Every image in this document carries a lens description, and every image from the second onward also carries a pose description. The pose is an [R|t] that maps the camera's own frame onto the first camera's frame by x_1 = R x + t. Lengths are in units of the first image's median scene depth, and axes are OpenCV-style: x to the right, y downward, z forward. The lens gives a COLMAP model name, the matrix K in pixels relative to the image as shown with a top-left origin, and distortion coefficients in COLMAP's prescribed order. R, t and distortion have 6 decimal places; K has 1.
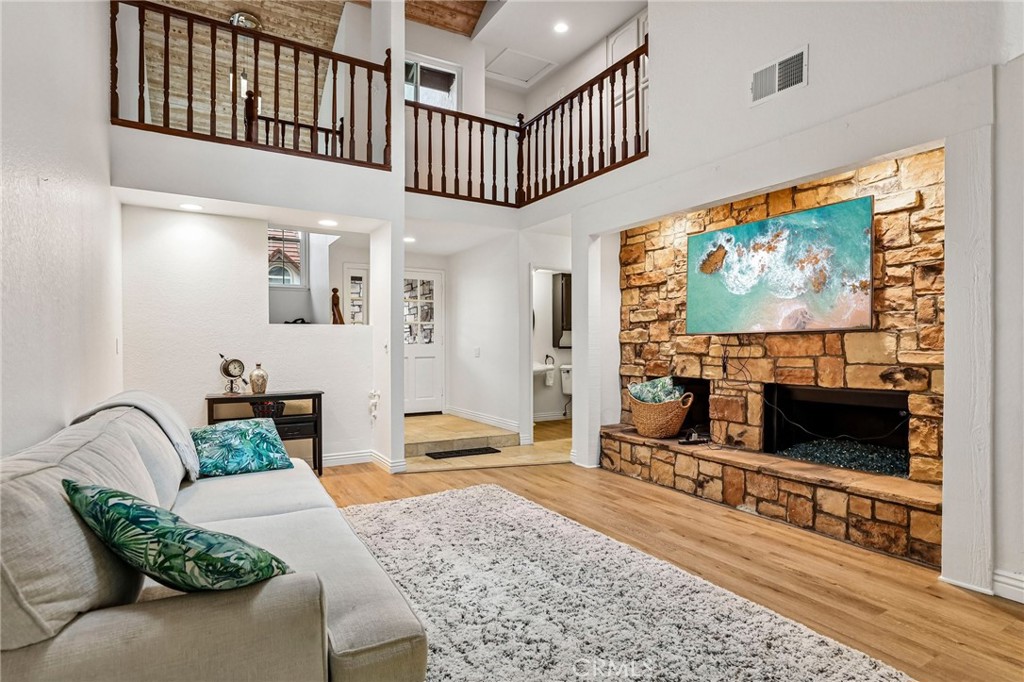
lens RADIAL K [[539.0, 0, 517.1], [0, 539.0, 345.1], [0, 0, 1]] dist [-0.023399, 0.000718]
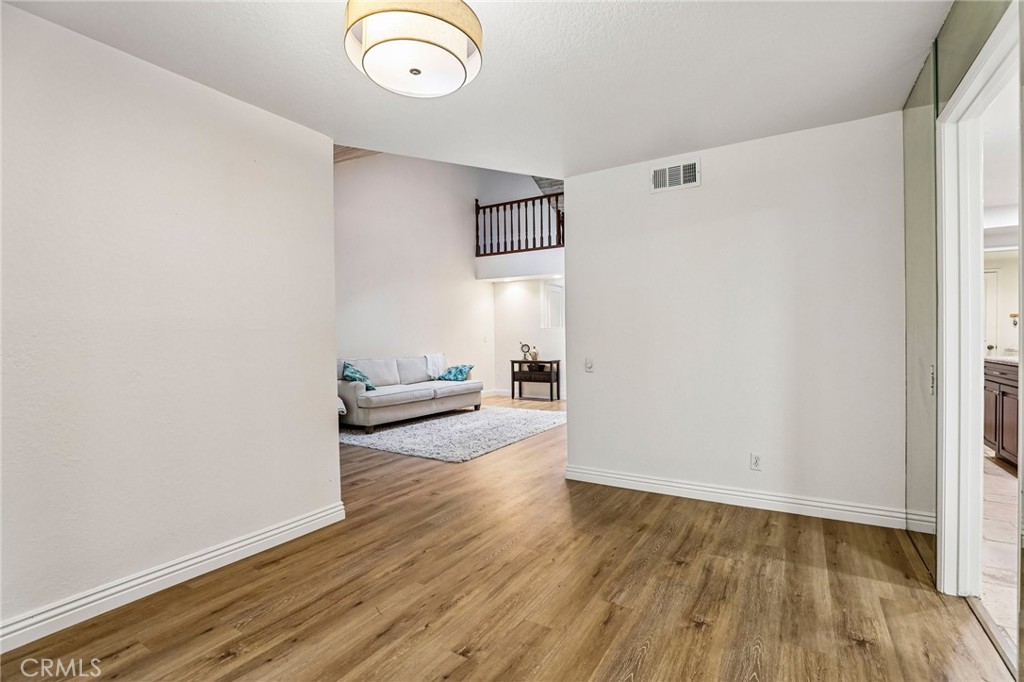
lens RADIAL K [[469.5, 0, 517.7], [0, 469.5, 344.9], [0, 0, 1]] dist [-0.046761, 0.015473]
pose [[0.465349, 0.006023, -0.885107, 1.319971], [0.012331, 0.999836, 0.013286, 0.001641], [0.885041, -0.017097, 0.465198, 0.060119]]
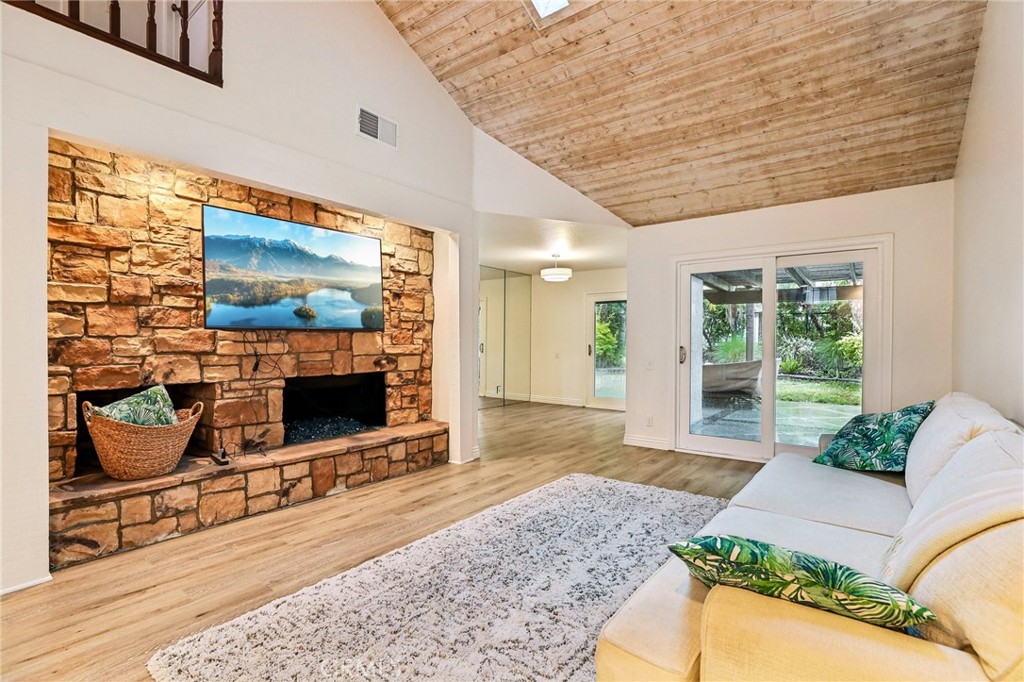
lens RADIAL K [[469.5, 0, 517.7], [0, 469.5, 344.9], [0, 0, 1]] dist [-0.046761, 0.015473]
pose [[-0.375362, -0.007965, 0.926844, -0.530950], [-0.002567, 0.999968, 0.007555, -0.001661], [-0.926875, 0.000457, -0.375370, 0.906784]]
